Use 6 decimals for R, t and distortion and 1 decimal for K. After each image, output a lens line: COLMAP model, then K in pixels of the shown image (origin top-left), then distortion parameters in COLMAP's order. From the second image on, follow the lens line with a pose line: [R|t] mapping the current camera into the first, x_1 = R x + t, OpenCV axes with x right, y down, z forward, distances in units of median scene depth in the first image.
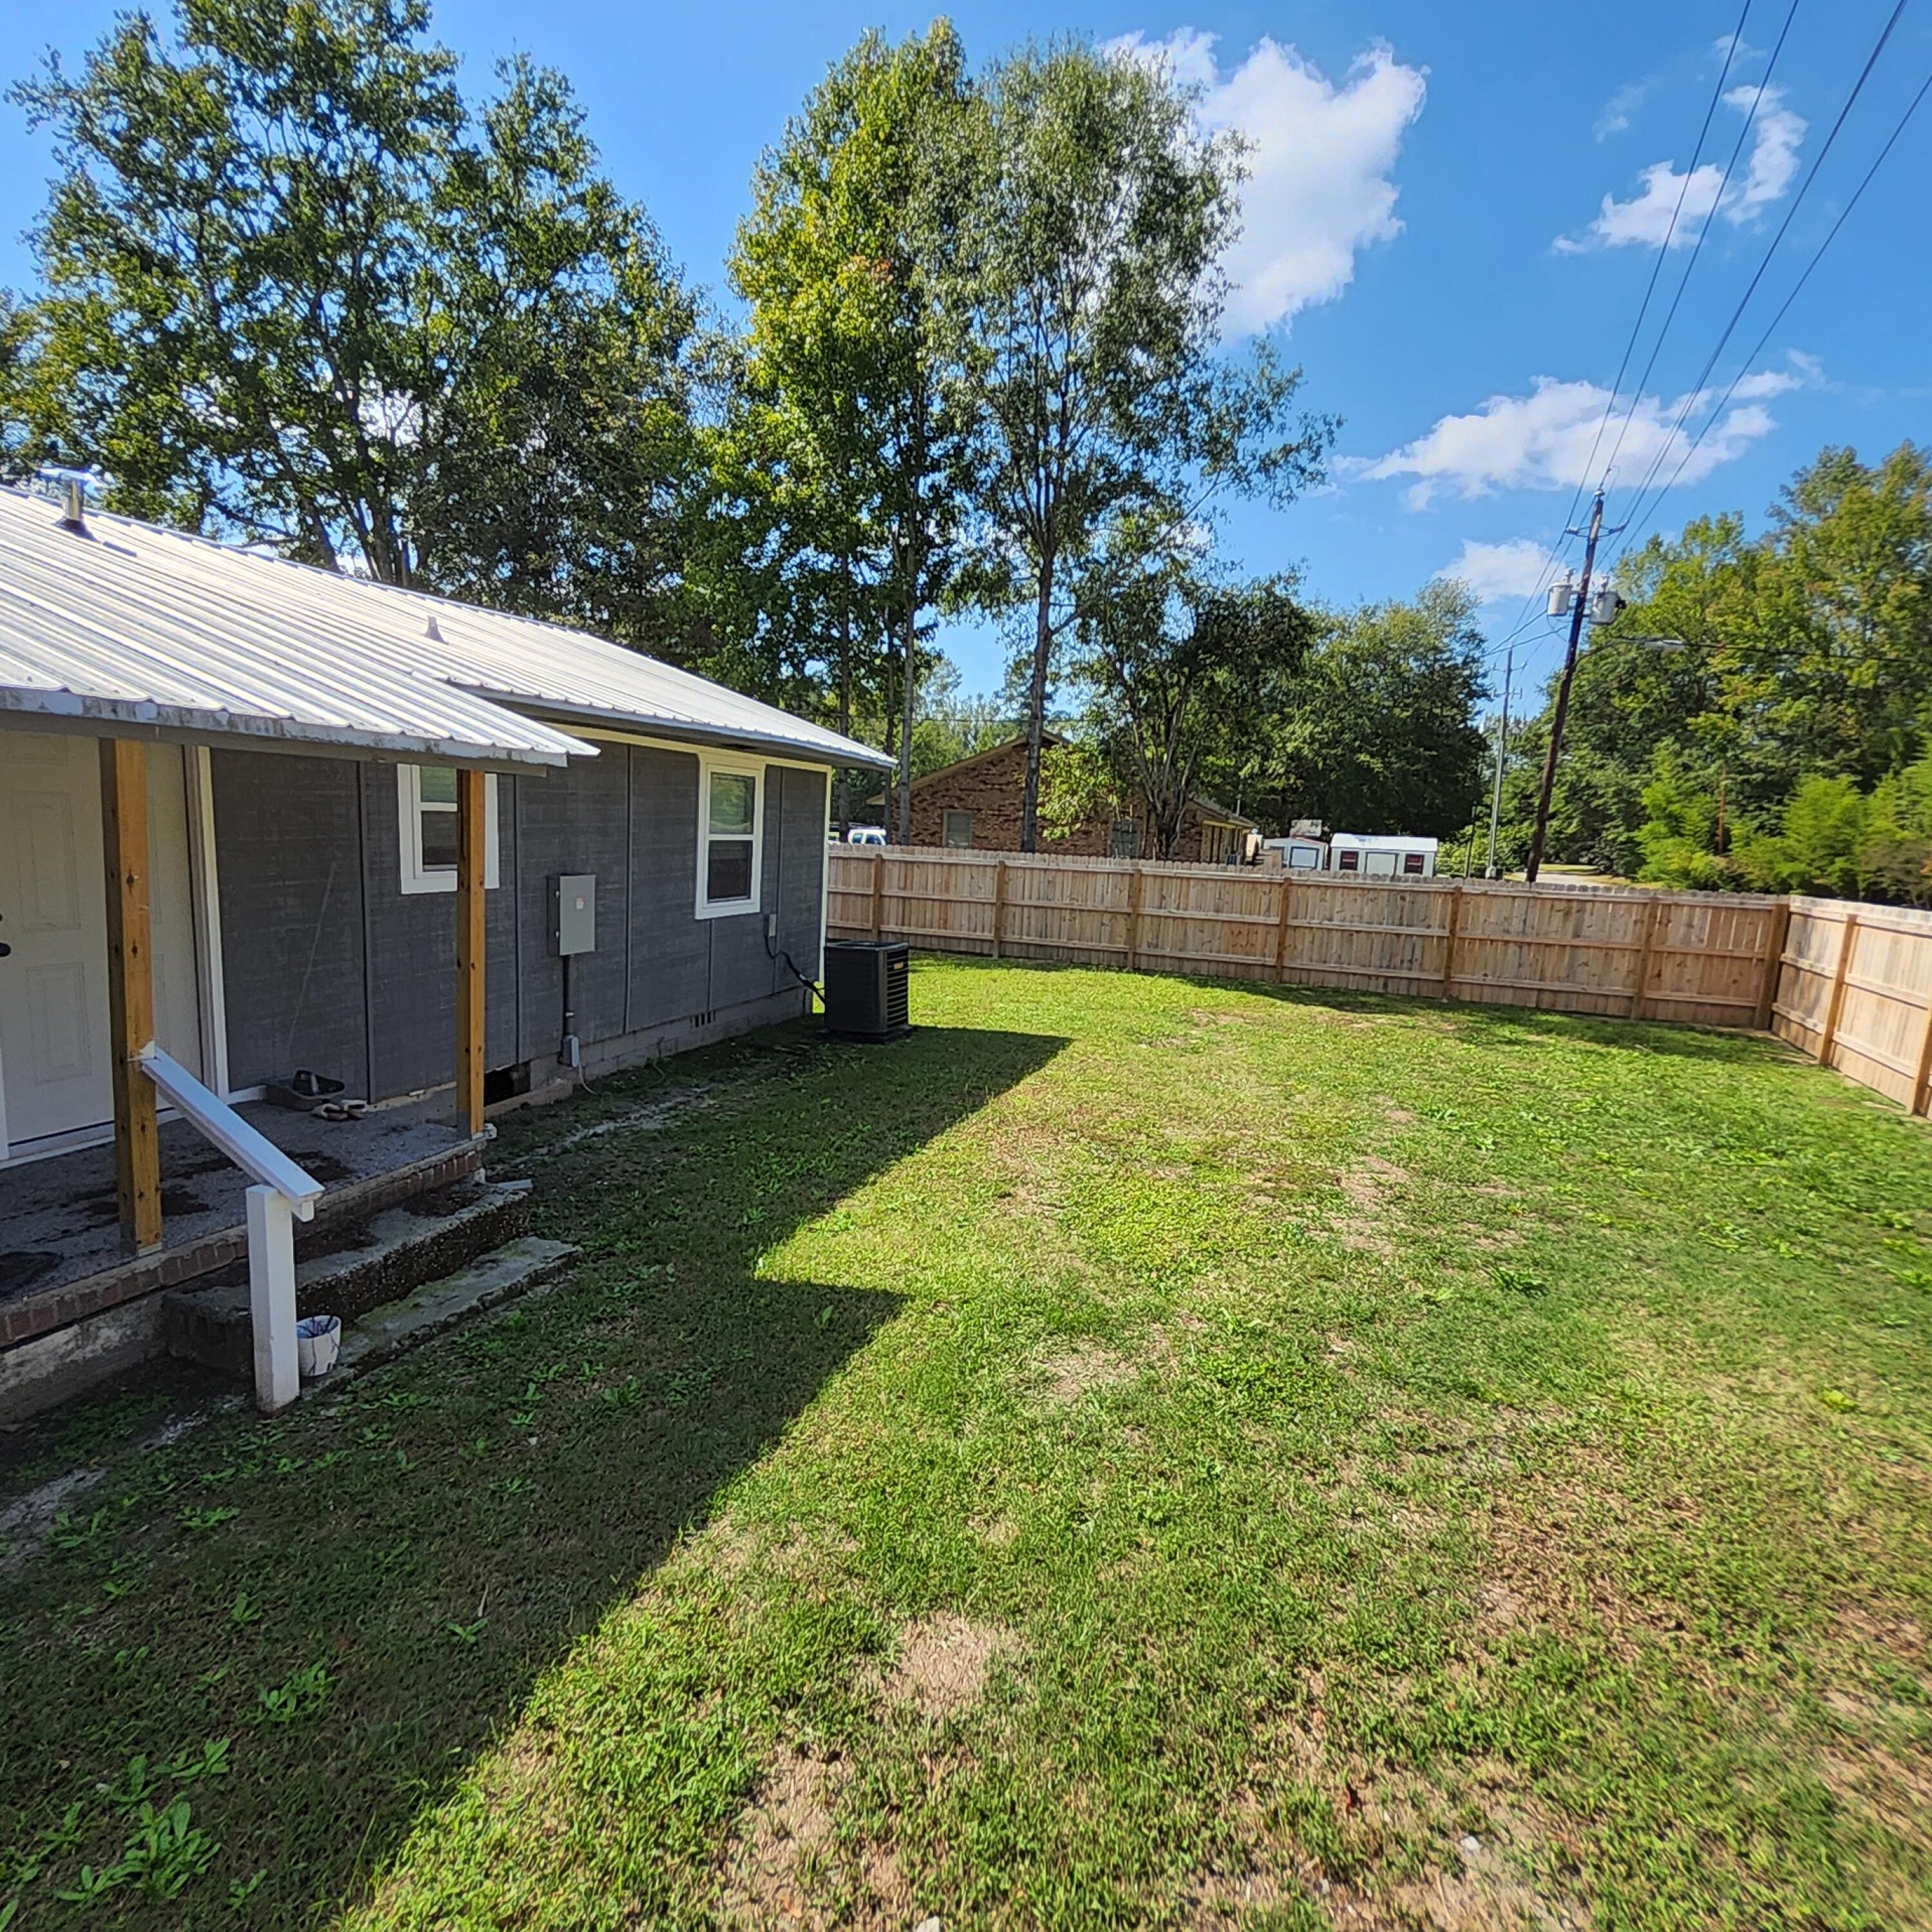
lens RADIAL K [[915.2, 0, 966.0], [0, 915.2, 966.0], [0, 0, 1]] dist [-0.036492, -0.000887]
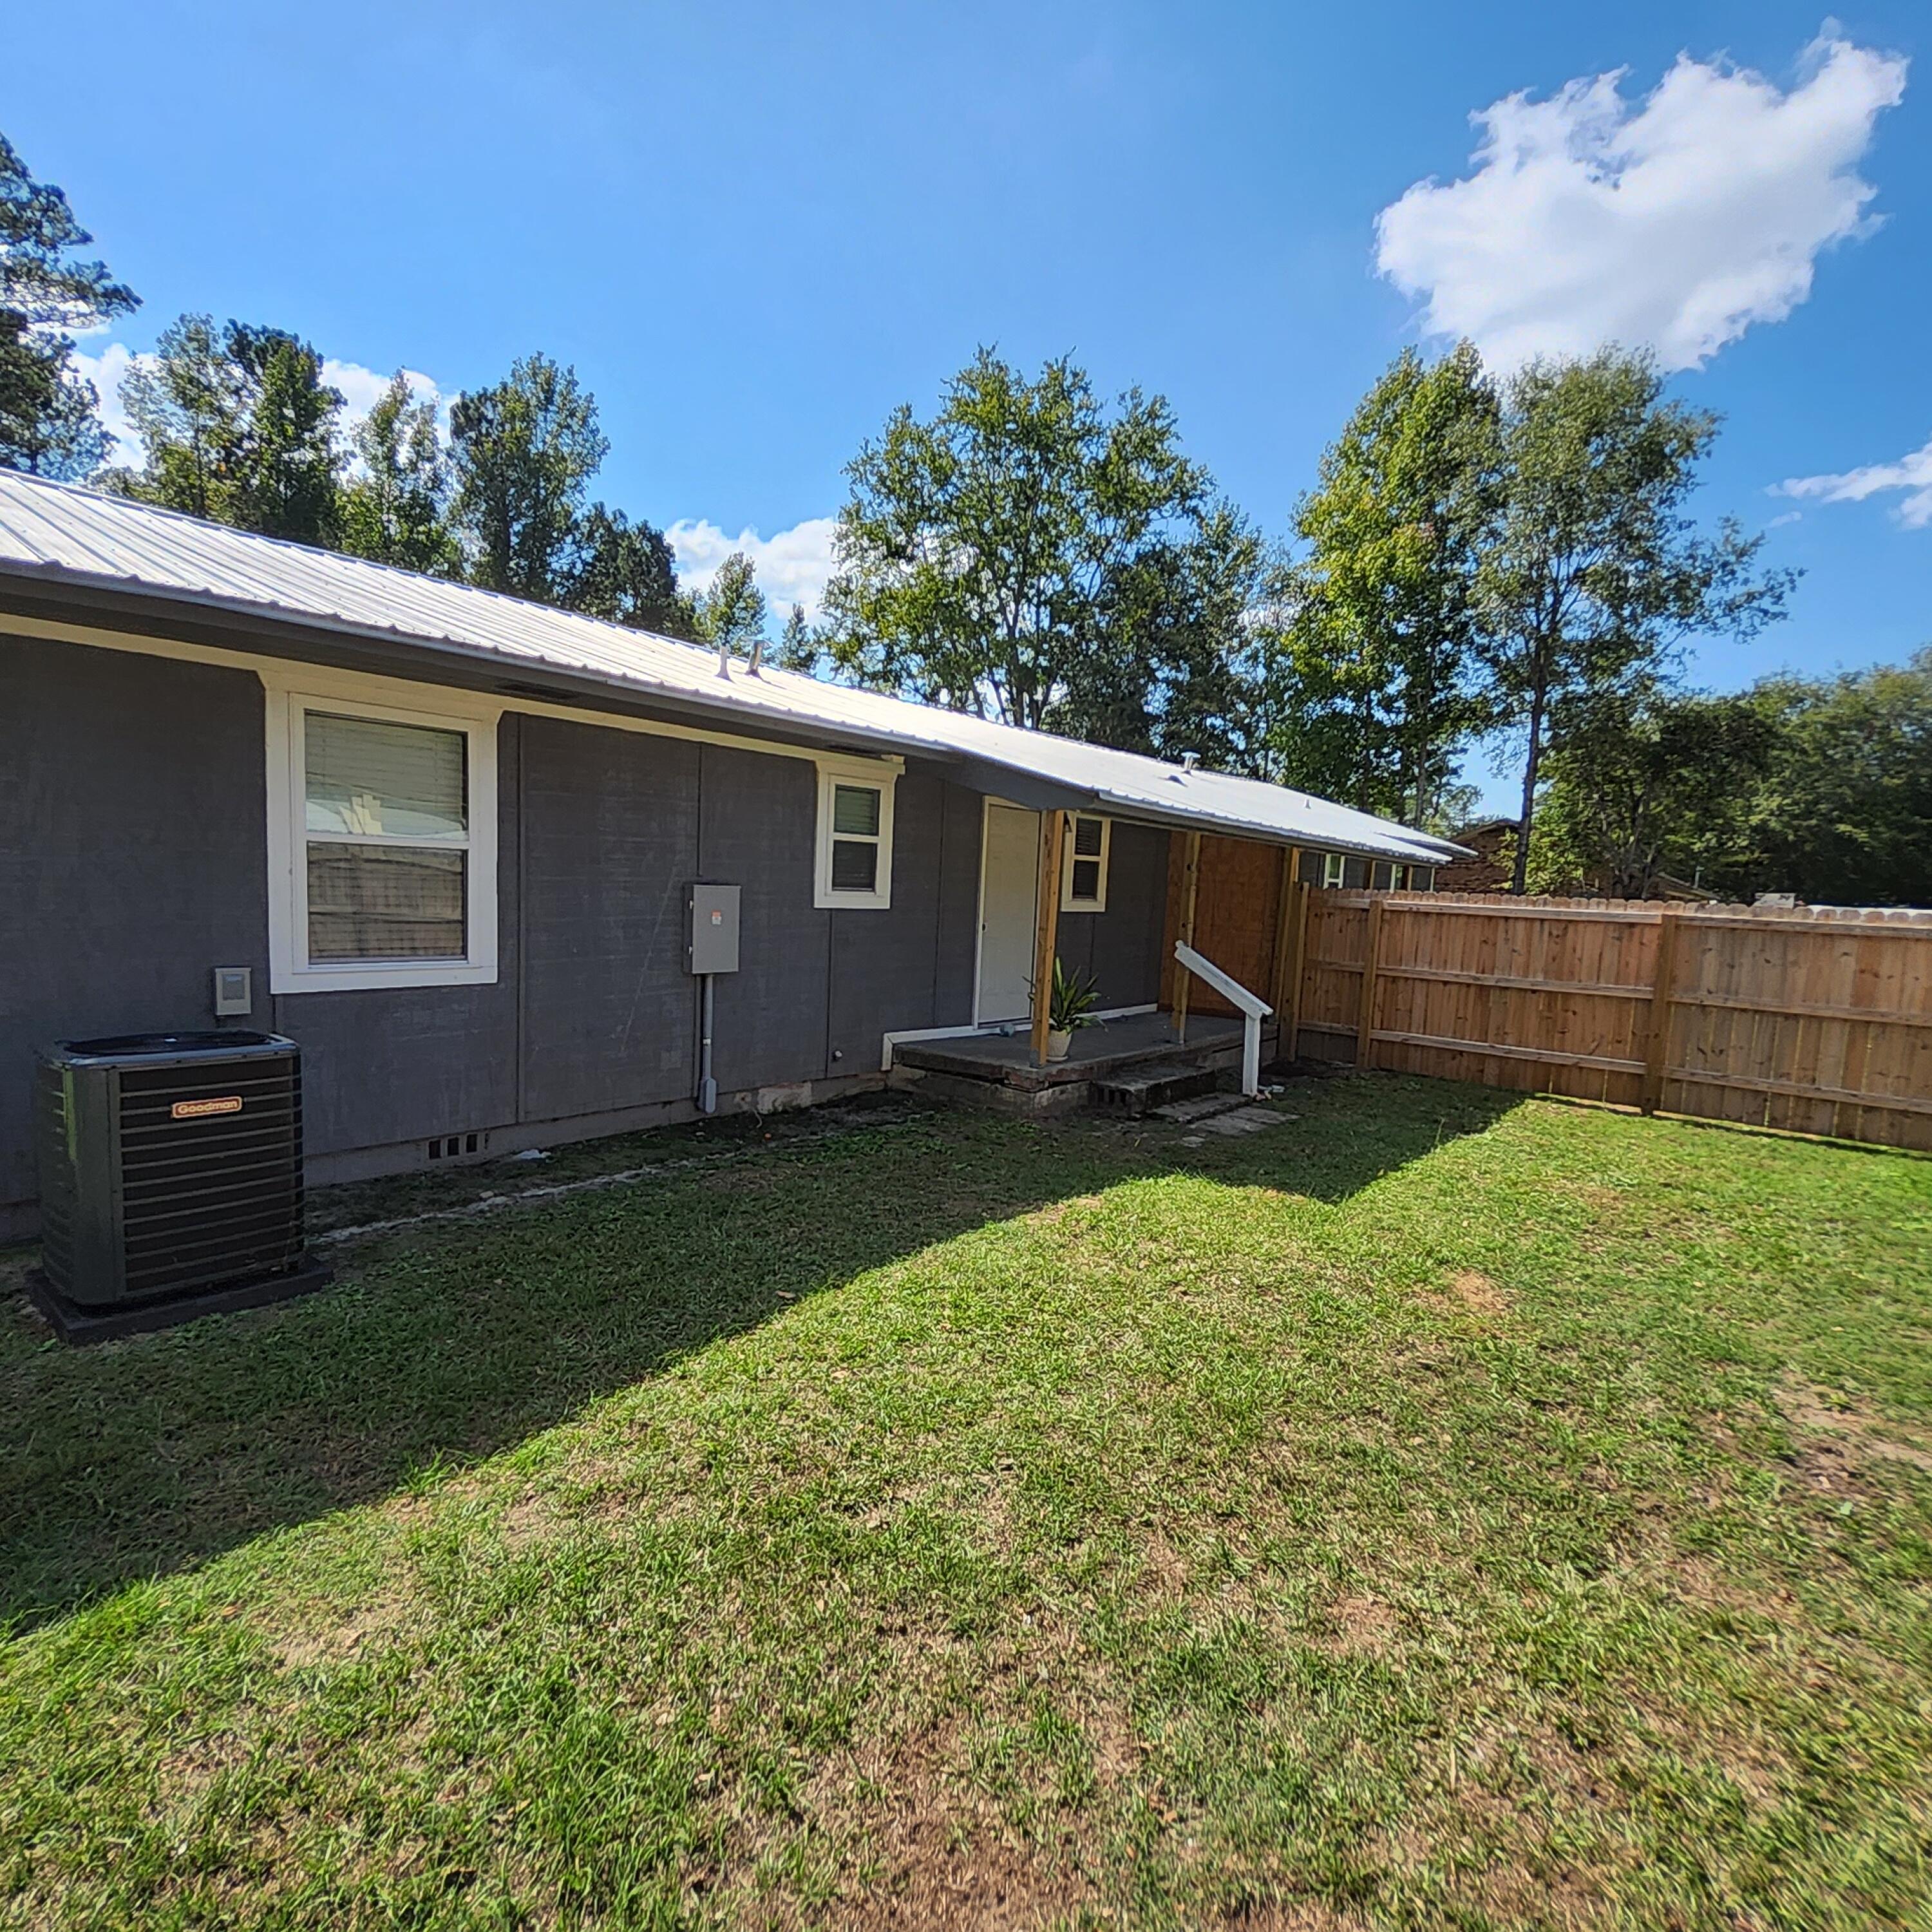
lens RADIAL K [[915.2, 0, 966.0], [0, 915.2, 966.0], [0, 0, 1]] dist [-0.036492, -0.000887]
pose [[0.927060, 0.022866, -0.374214, -0.169685], [-0.054145, 0.995840, -0.073287, 0.080731], [0.370982, 0.088203, 0.924442, -0.454835]]
